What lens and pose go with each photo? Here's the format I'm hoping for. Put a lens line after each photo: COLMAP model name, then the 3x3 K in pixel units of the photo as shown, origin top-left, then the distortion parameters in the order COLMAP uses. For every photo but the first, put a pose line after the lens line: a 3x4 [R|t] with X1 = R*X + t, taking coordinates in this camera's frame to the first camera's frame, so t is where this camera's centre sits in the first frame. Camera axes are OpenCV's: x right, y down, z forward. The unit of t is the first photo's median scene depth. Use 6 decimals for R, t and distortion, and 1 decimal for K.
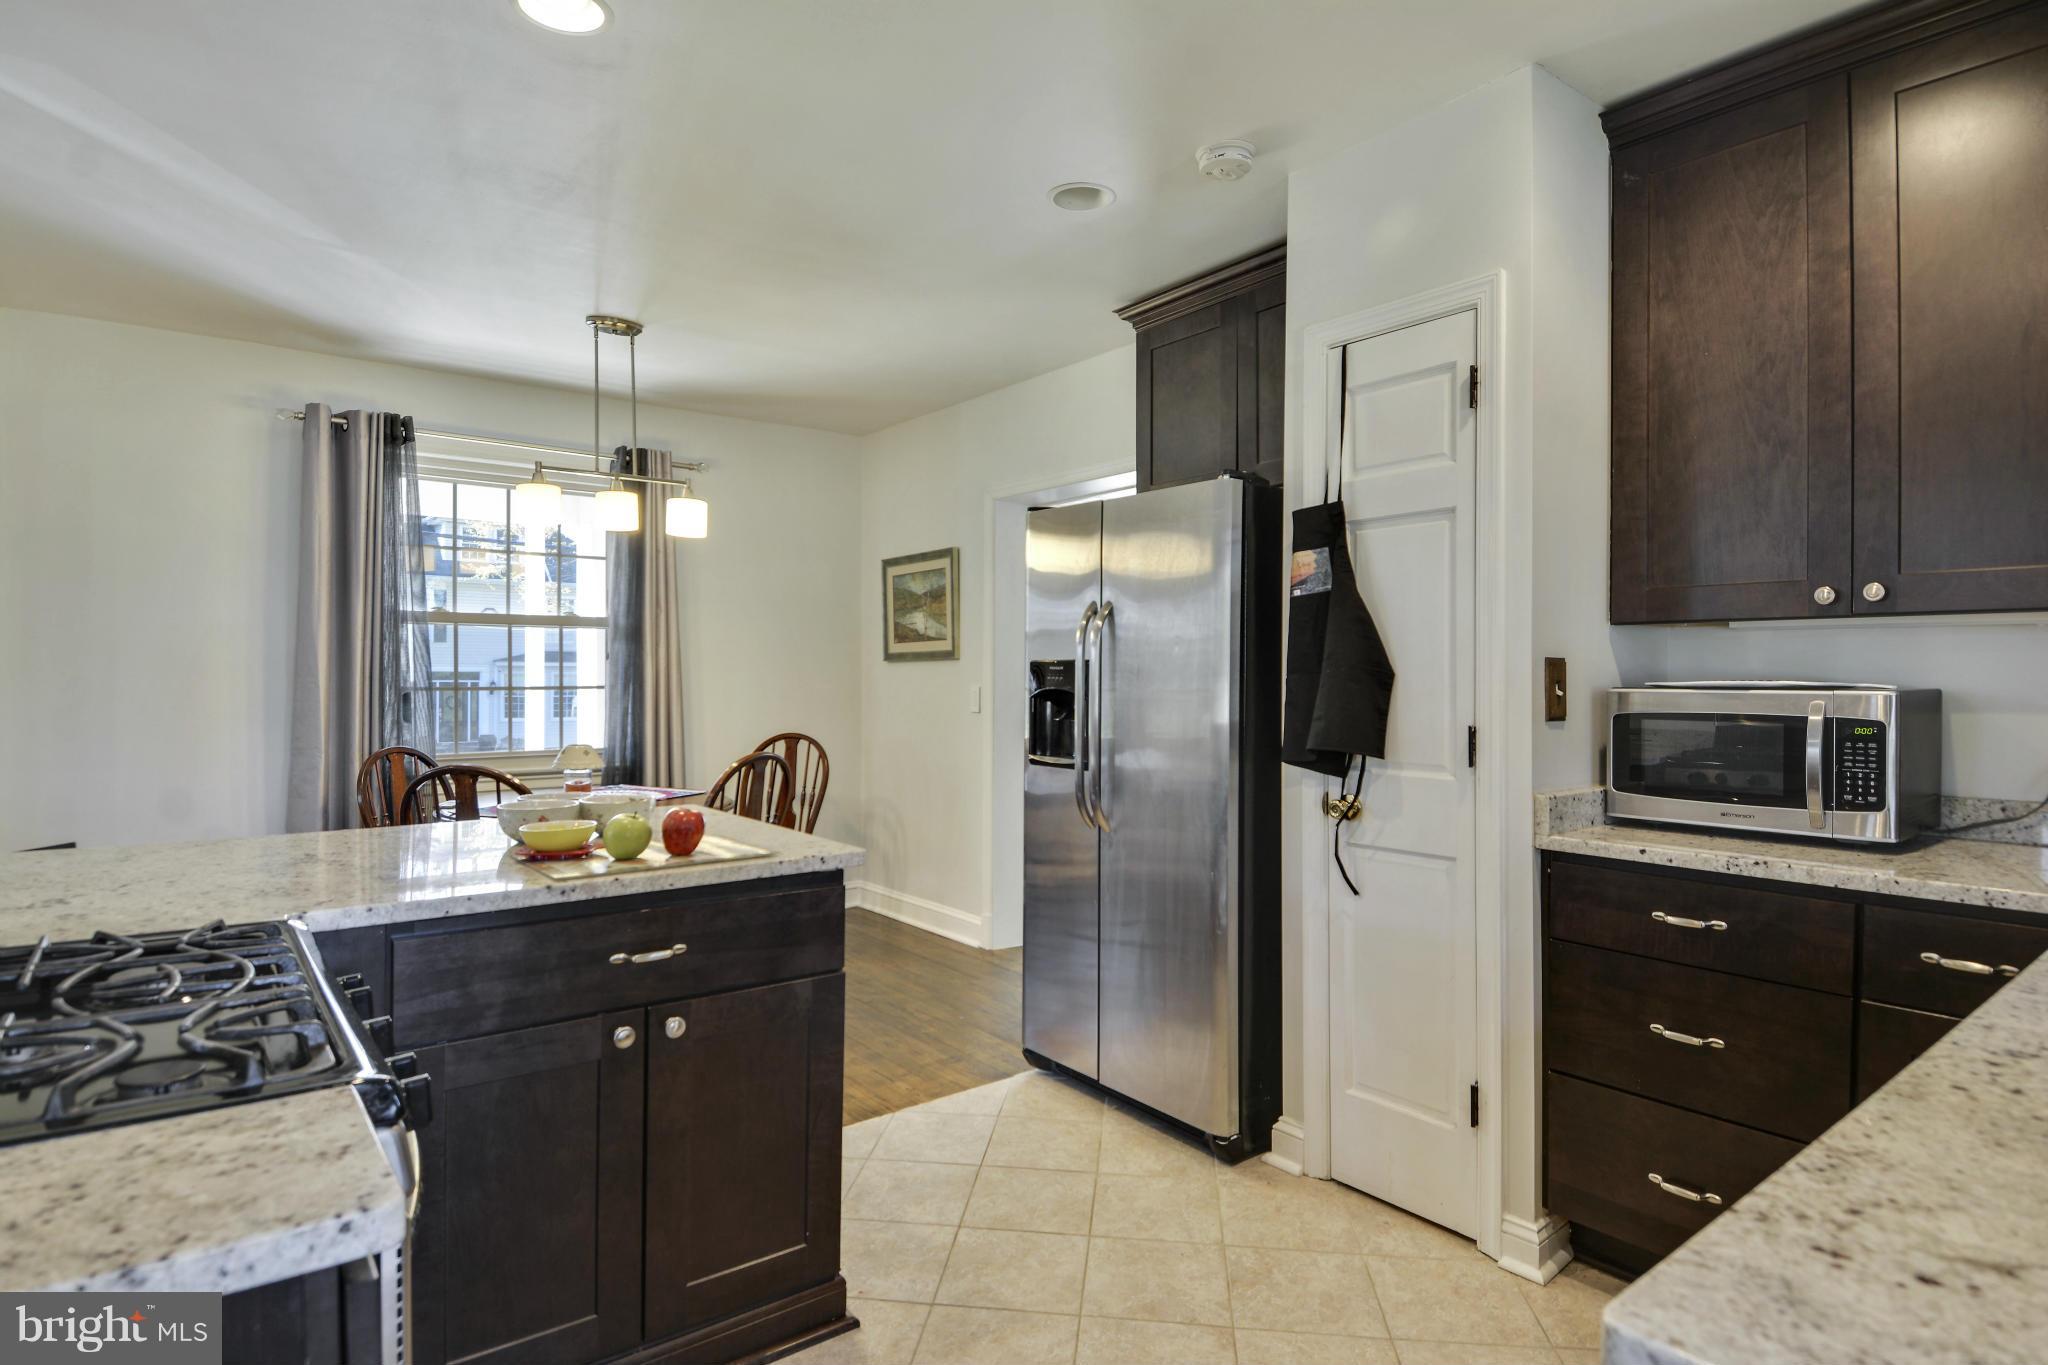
lens RADIAL K [[1087.4, 0, 1021.9], [0, 1087.4, 670.7], [0, 0, 1]] dist [-0.005033, -0.002649]
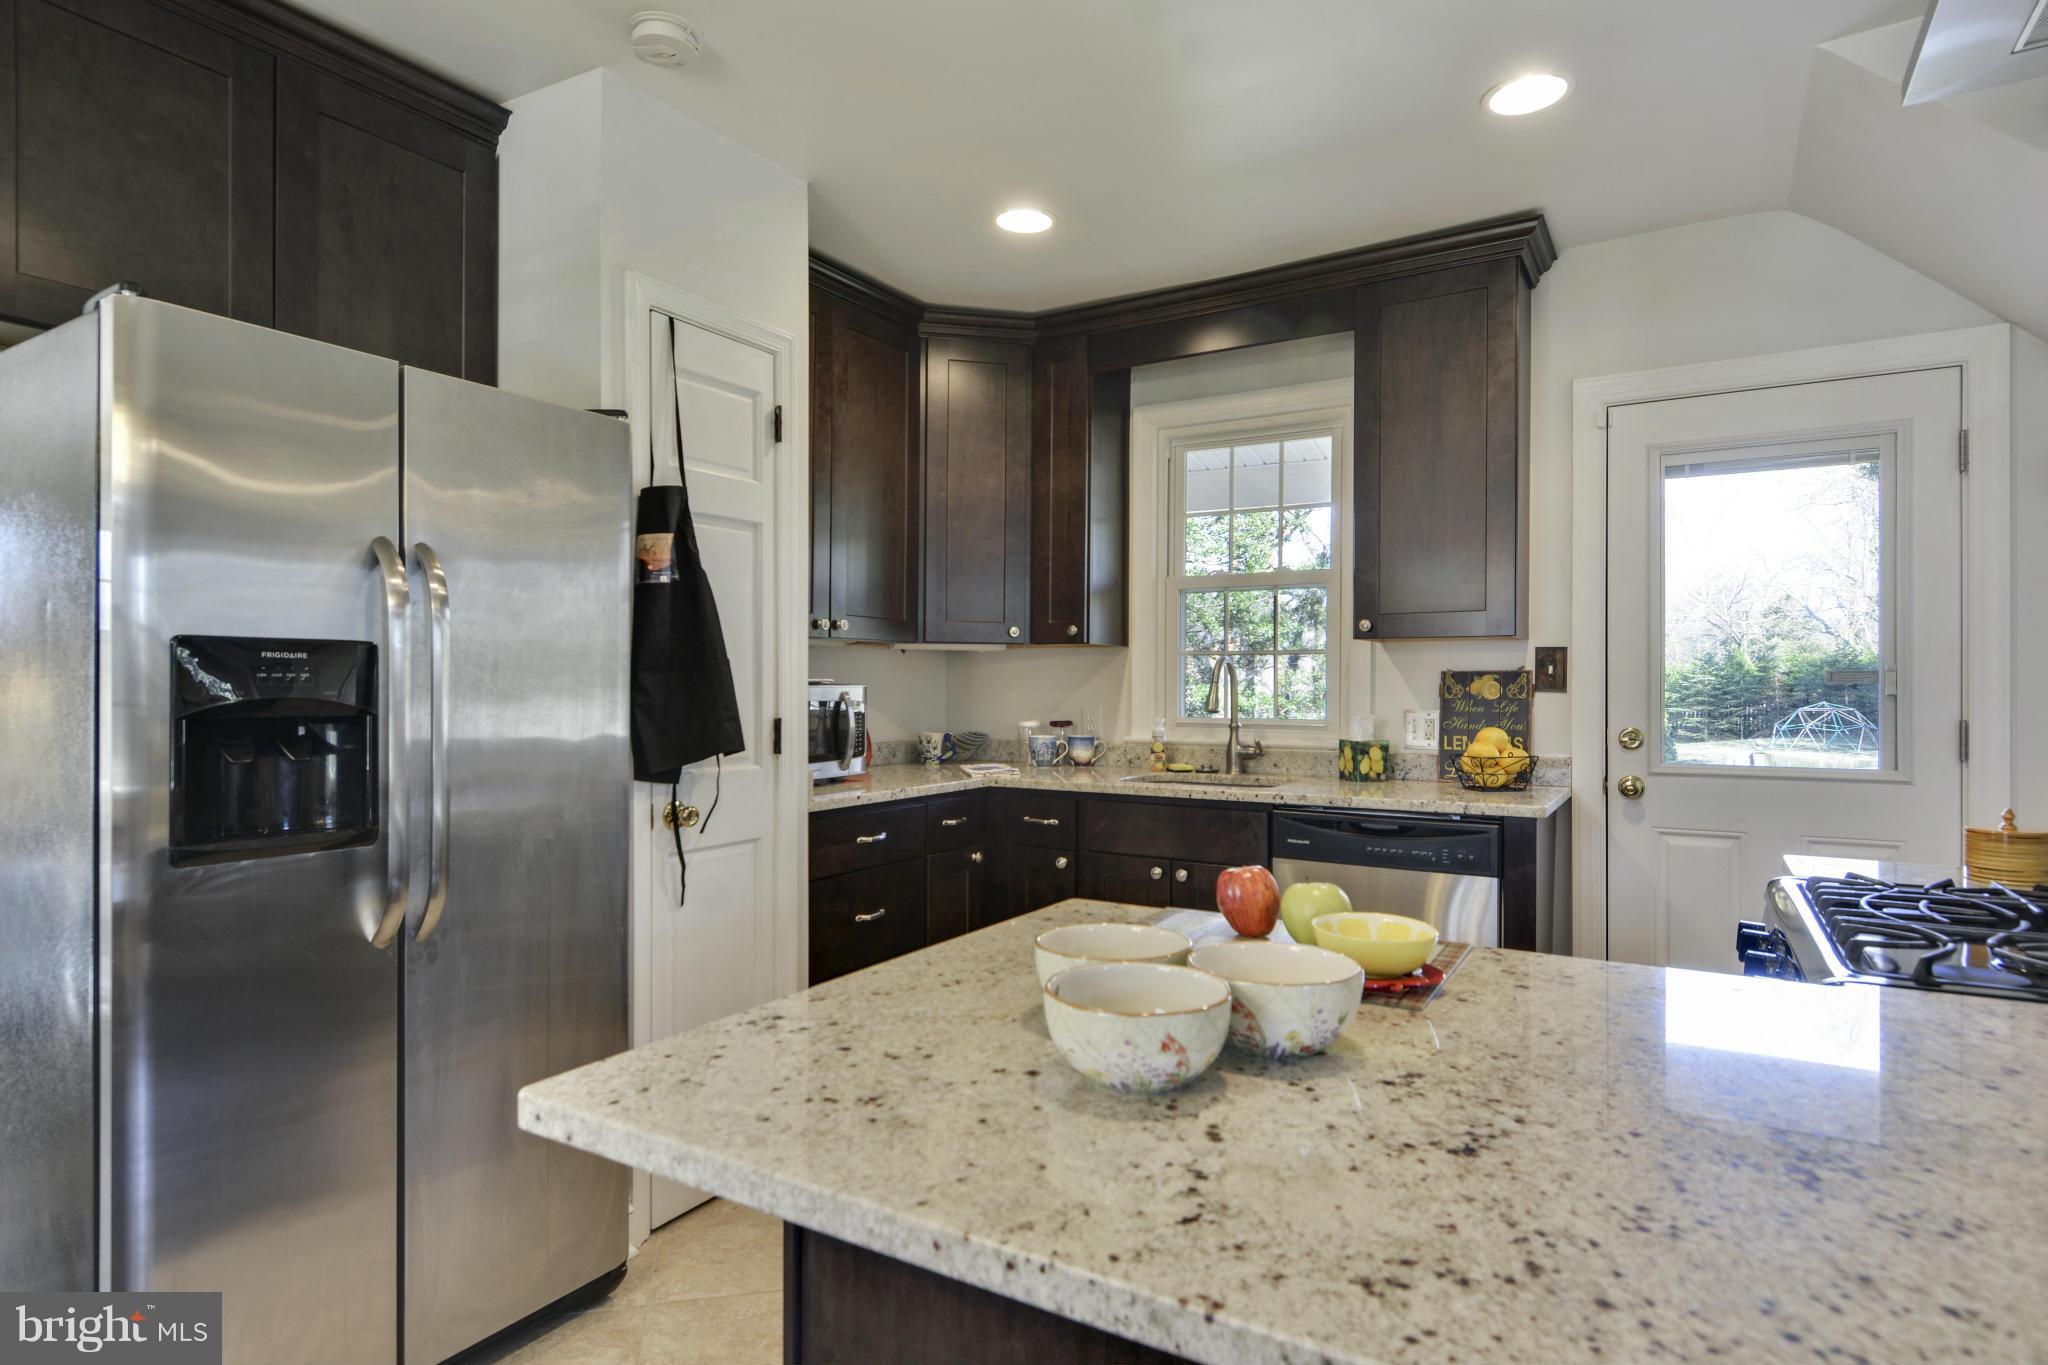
lens RADIAL K [[1087.4, 0, 1026.3], [0, 1087.4, 689.9], [0, 0, 1]] dist [-0.005033, -0.002649]
pose [[-0.357943, -0.009336, 0.933697, -0.501703], [-0.006172, 0.999952, 0.007632, 0.006681], [-0.933723, -0.003031, -0.357983, 0.777119]]
